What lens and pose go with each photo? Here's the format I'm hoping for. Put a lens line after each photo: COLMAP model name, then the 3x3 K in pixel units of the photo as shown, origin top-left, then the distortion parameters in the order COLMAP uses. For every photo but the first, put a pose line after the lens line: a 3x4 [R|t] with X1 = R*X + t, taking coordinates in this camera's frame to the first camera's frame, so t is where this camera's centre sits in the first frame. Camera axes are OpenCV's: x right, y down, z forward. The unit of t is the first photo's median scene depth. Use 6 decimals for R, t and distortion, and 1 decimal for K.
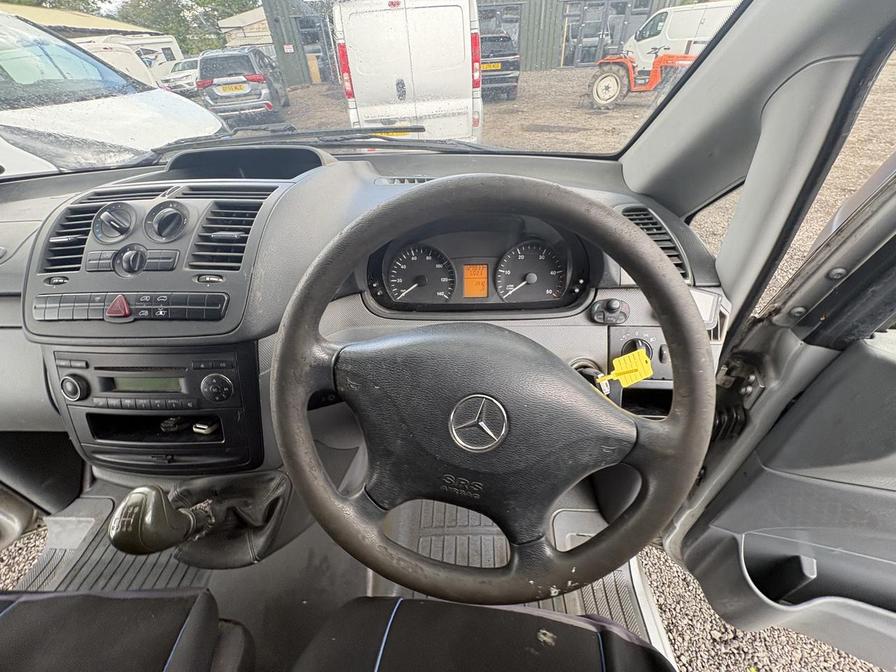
lens RADIAL K [[357.4, 0, 443.8], [0, 357.4, 336.4], [0, 0, 1]] dist [-0.000430, 0.000046]
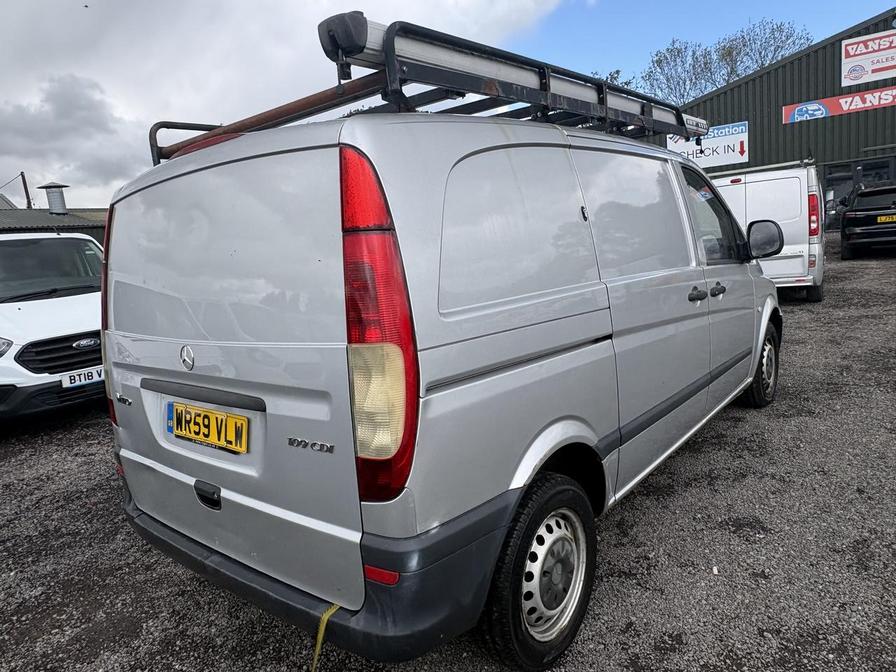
lens RADIAL K [[600.1, 0, 444.2], [0, 600.1, 329.5], [0, 0, 1]] dist [-0.002920, 0.005813]
pose [[0.802661, 0.061539, -0.593252, 1.878530], [-0.329757, 0.874602, -0.355432, 3.407858], [0.496986, 0.480920, 0.722302, -4.368480]]
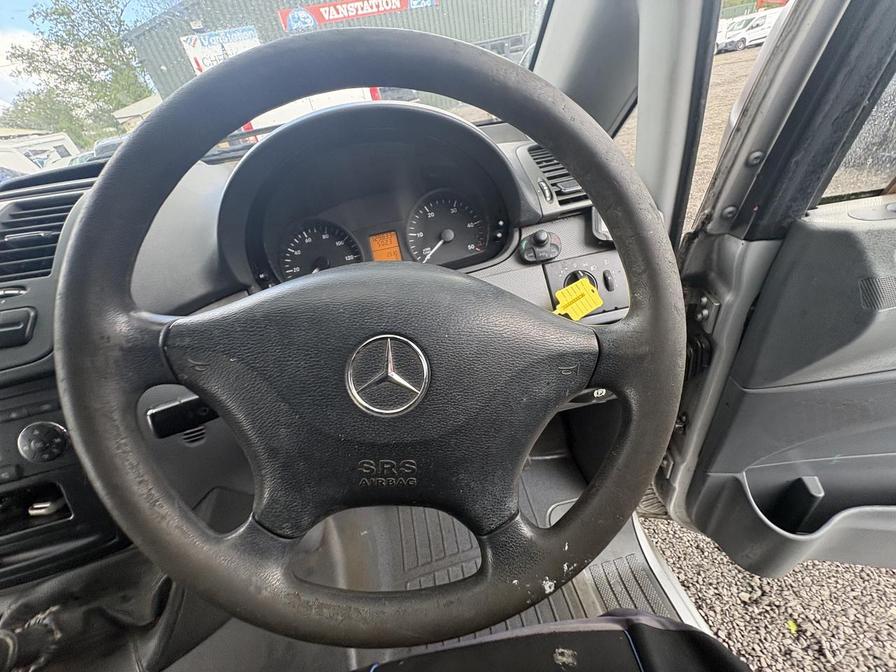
lens RADIAL K [[357.4, 0, 444.7], [0, 357.4, 340.8], [0, 0, 1]] dist [-0.000430, 0.000046]
pose [[0.969003, -0.218897, 0.114534, 0.080301], [0.228066, 0.970822, -0.074103, 0.146671], [-0.094971, 0.097927, 0.990652, 0.161310]]
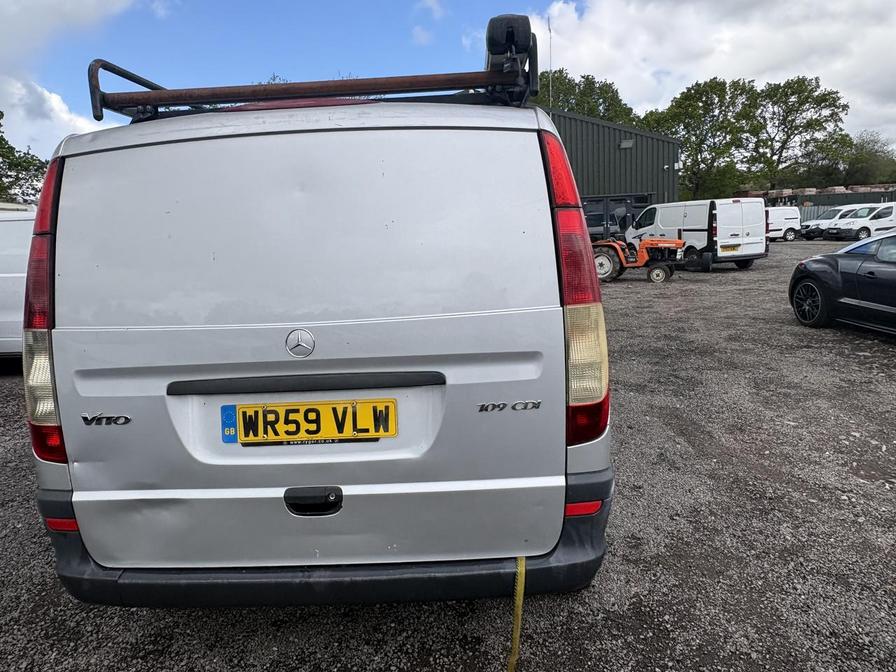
lens RADIAL K [[600.1, 0, 447.9], [0, 600.1, 329.7], [0, 0, 1]] dist [-0.002920, 0.005813]
pose [[0.999933, -0.004056, 0.010802, -0.126253], [0.008918, 0.865726, -0.500439, 4.087969], [-0.007321, 0.500502, 0.865704, -5.005279]]
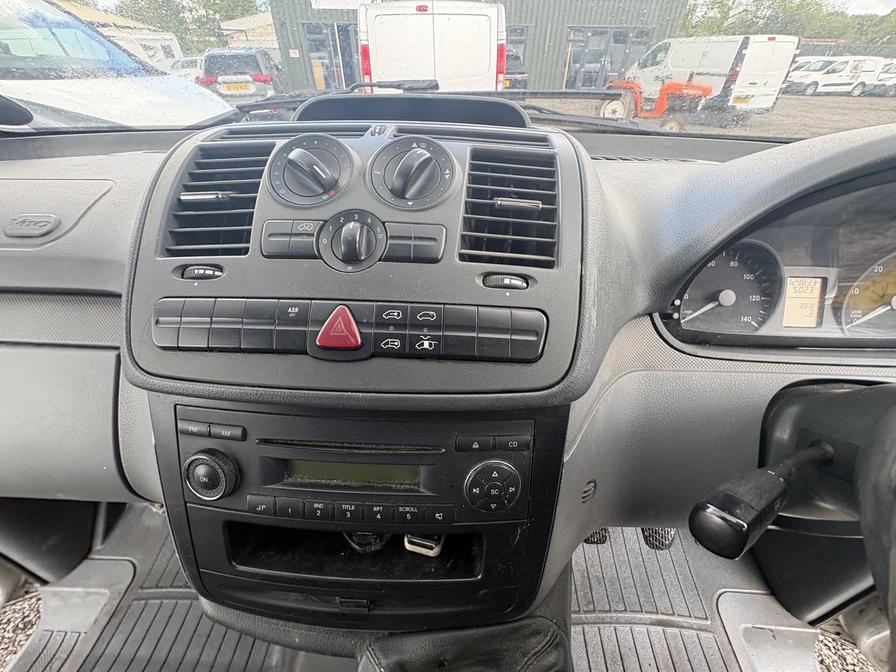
lens RADIAL K [[357.4, 0, 445.5], [0, 357.4, 339.2], [0, 0, 1]] dist [-0.000430, 0.000046]
pose [[0.998517, 0.039463, 0.037494, -0.384873], [-0.038450, 0.998886, -0.027363, -0.029861], [-0.038532, 0.025881, 0.998922, 0.243714]]
